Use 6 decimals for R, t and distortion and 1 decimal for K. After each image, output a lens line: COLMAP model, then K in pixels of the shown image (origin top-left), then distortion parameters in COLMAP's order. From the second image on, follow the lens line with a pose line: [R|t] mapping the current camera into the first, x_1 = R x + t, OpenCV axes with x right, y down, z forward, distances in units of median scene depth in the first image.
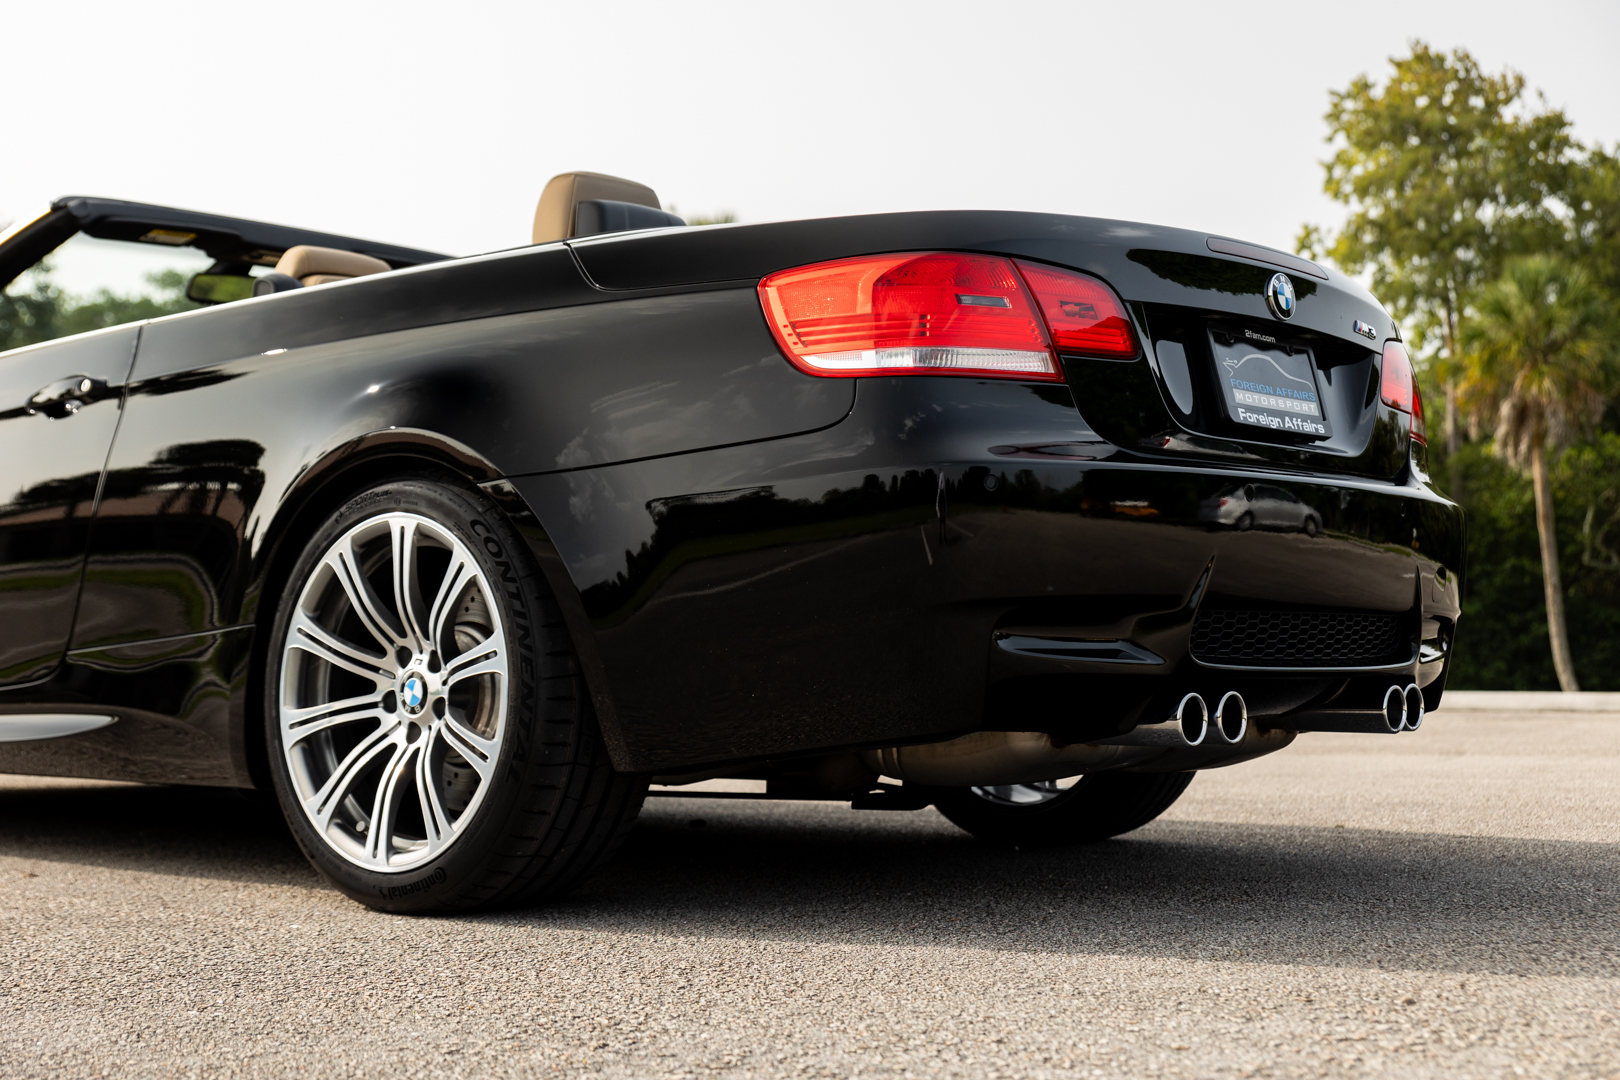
lens RADIAL K [[2221.4, 0, 764.4], [0, 2221.4, 539.3], [0, 0, 1]] dist [-0.017208, -0.044936]
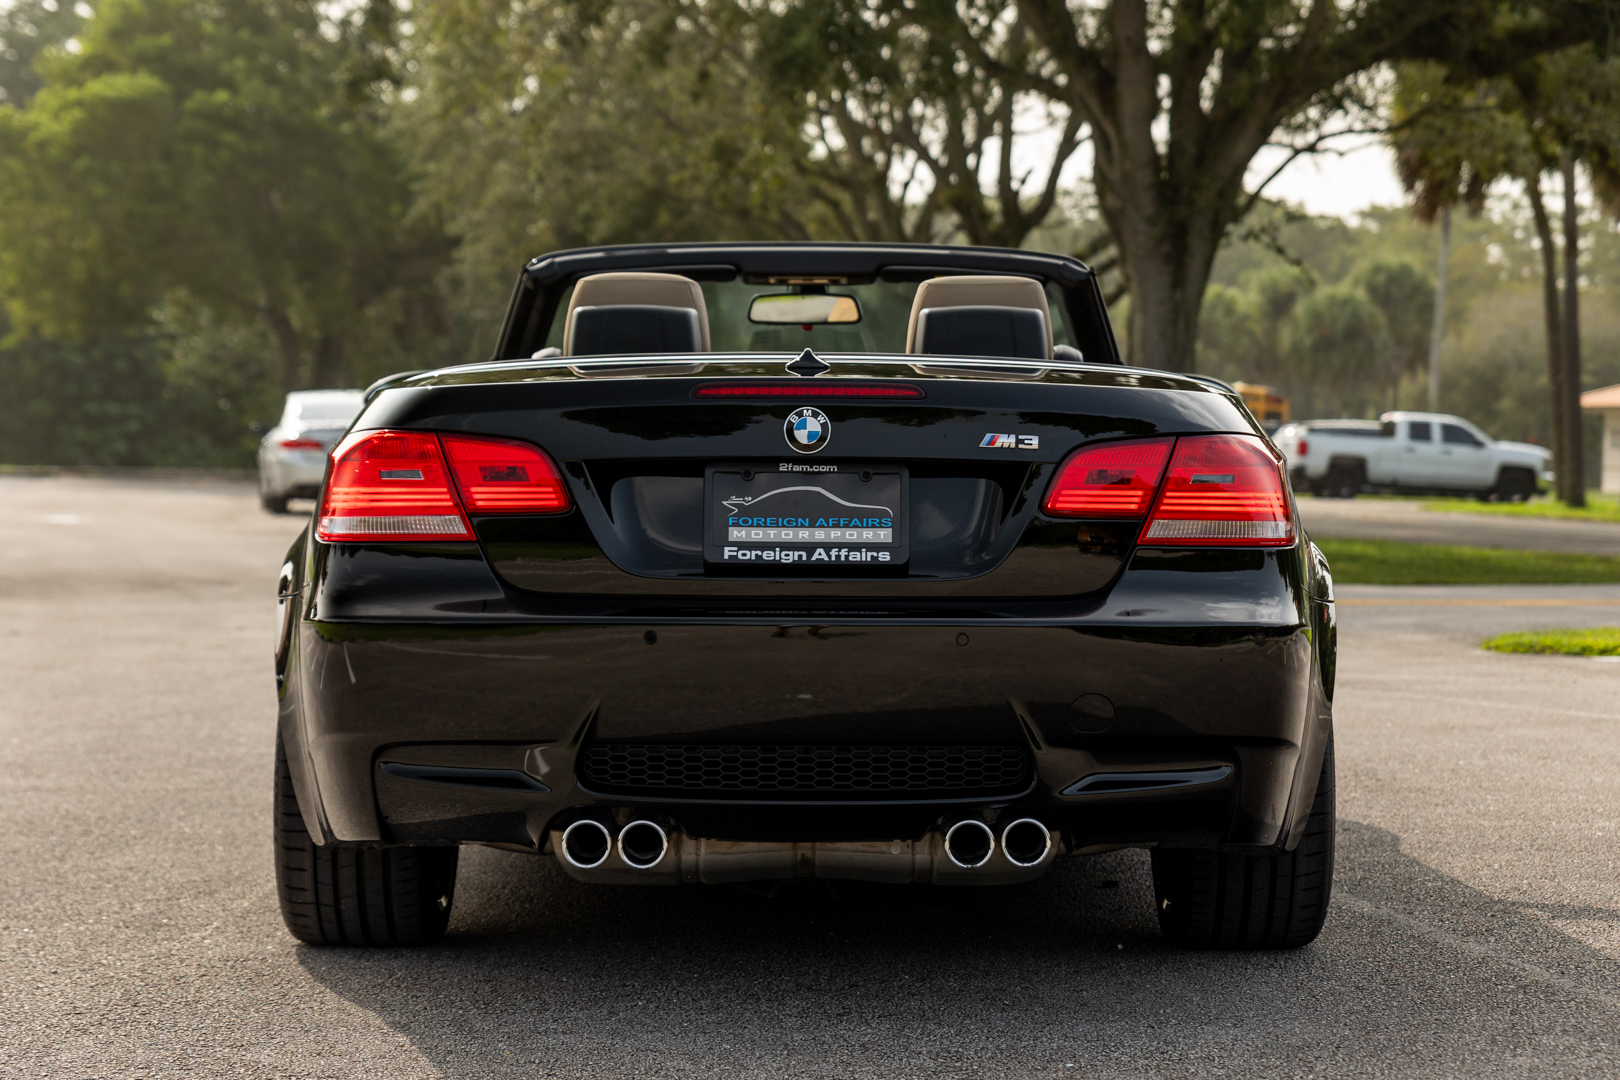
lens RADIAL K [[3241.7, 0, 810.0], [0, 3241.7, 540.0], [0, 0, 1]] dist [-0.061273, -0.251845]
pose [[0.665190, 0.018333, -0.746449, 1.349244], [0.032208, 0.998064, 0.053215, -0.139440], [0.745979, -0.059440, 0.663312, 0.020046]]
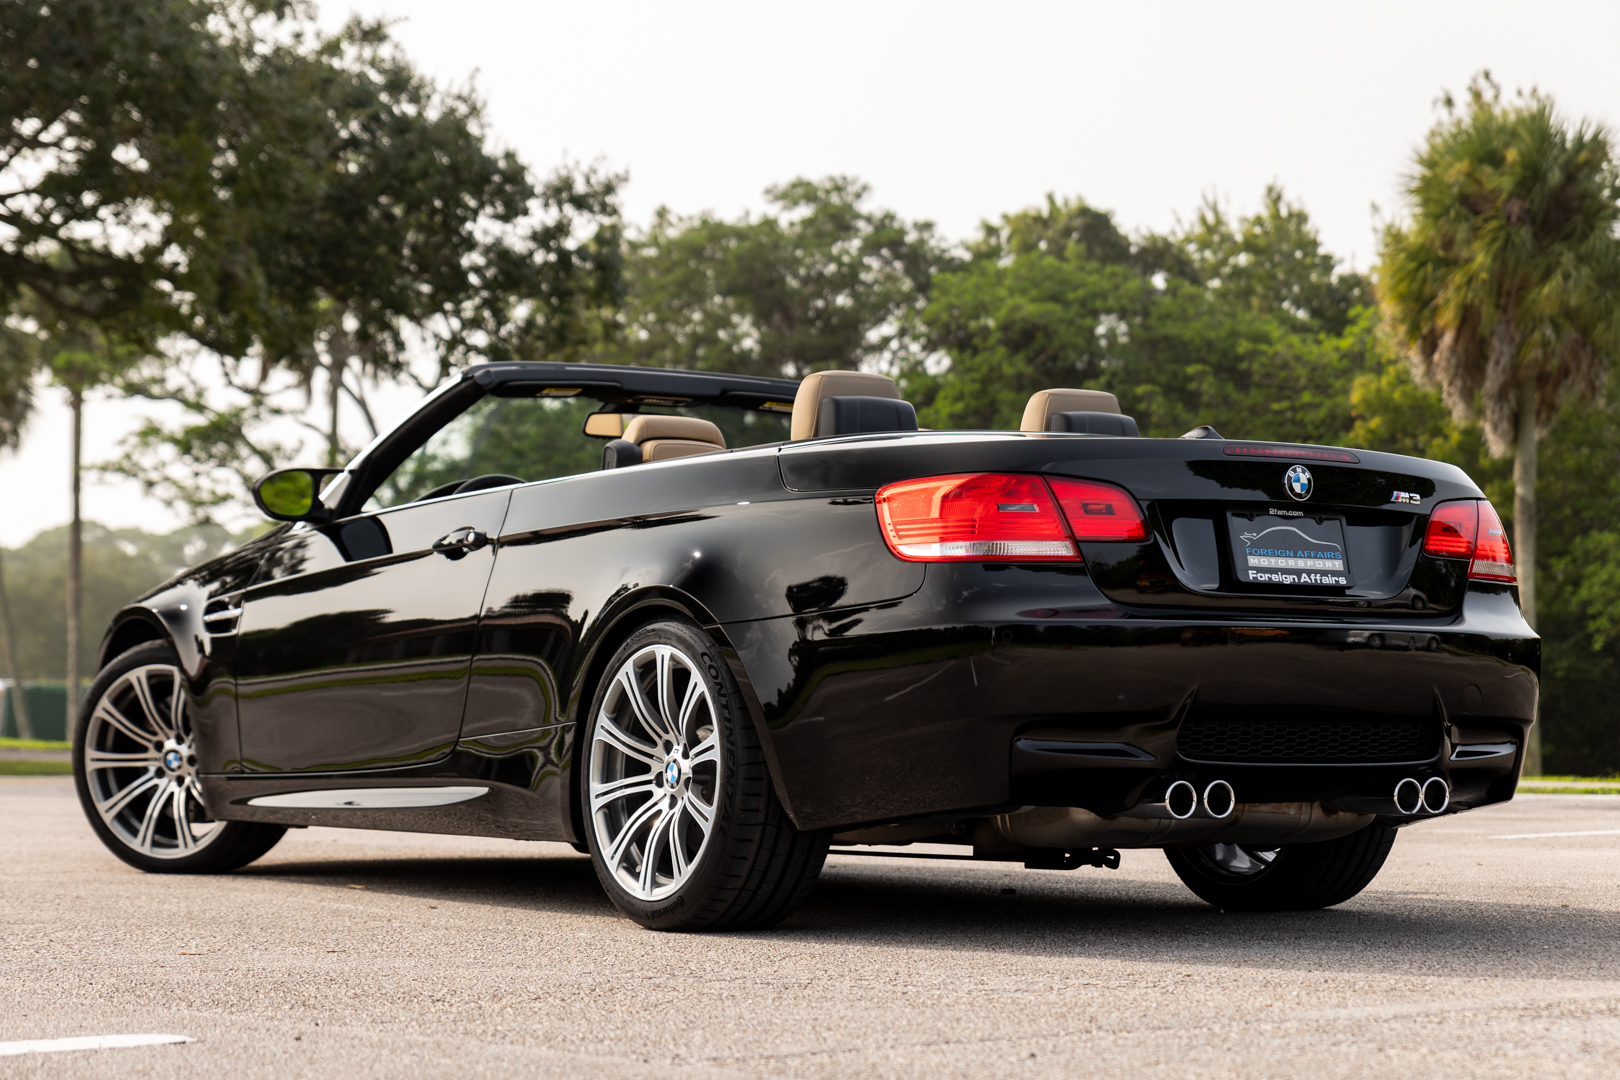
lens RADIAL K [[3197.9, 0, 849.1], [0, 3197.9, 537.4], [0, 0, 1]] dist [-0.060737, 3.484323]
pose [[0.969278, -0.005249, -0.245911, 0.447496], [0.003918, 0.999975, -0.005903, -0.067443], [0.245936, 0.004758, 0.969274, -0.928532]]
